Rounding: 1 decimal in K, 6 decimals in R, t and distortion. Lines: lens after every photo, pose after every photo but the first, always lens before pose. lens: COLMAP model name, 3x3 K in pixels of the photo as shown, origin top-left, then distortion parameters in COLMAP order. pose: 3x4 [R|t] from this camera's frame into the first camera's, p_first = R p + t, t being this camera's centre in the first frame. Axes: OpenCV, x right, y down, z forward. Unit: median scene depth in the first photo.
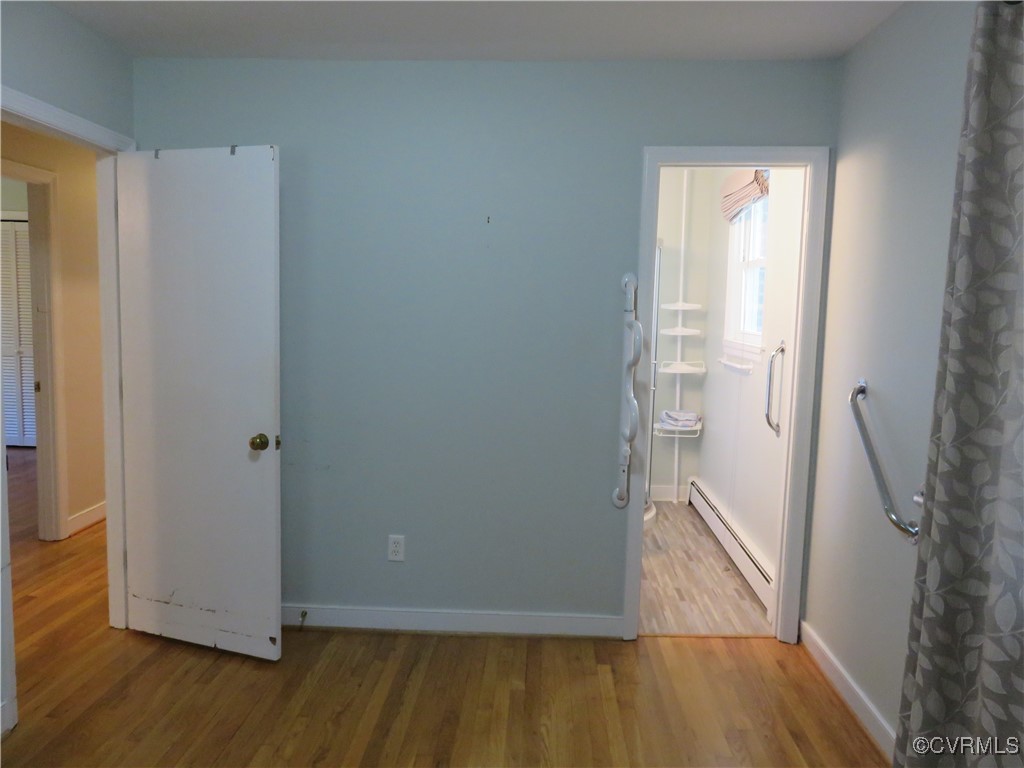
lens RADIAL K [[771.6, 0, 511.2], [0, 771.6, 380.4], [0, 0, 1]] dist [-0.008763, 0.001202]
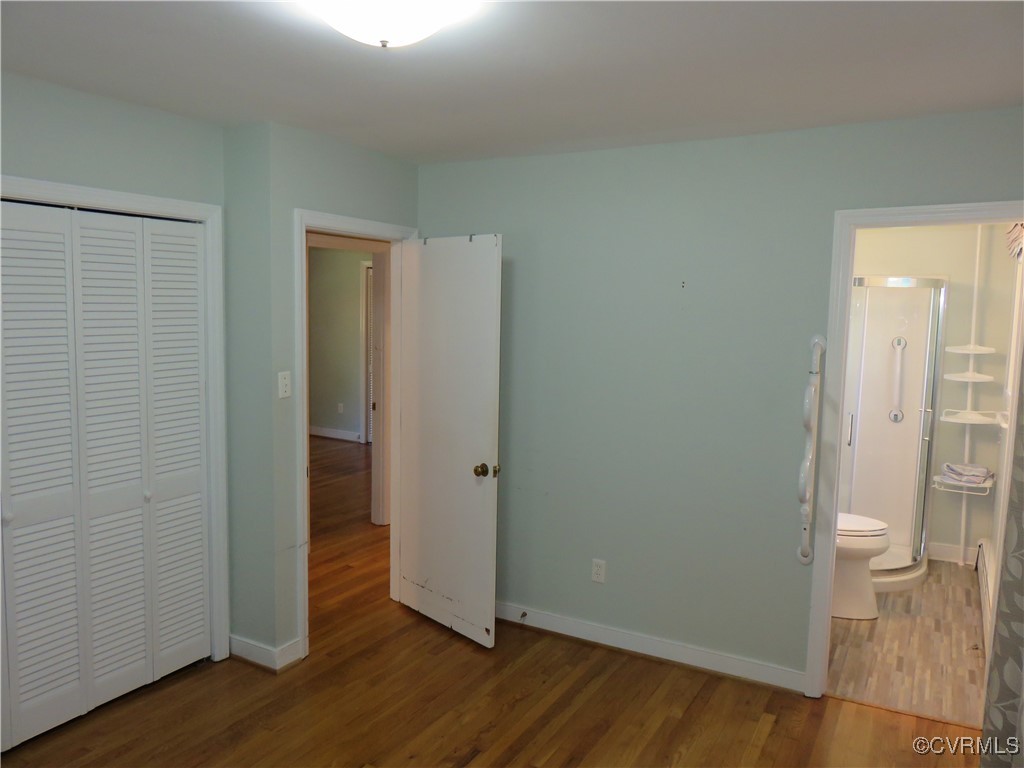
lens RADIAL K [[762.4, 0, 512.0], [0, 762.4, 384.0], [0, 0, 1]] dist [0.000291, -0.000332]
pose [[0.889648, 0.038591, -0.455014, 0.240711], [-0.042457, 0.999097, 0.001724, -0.055958], [0.454669, 0.017784, 0.890483, -0.069815]]
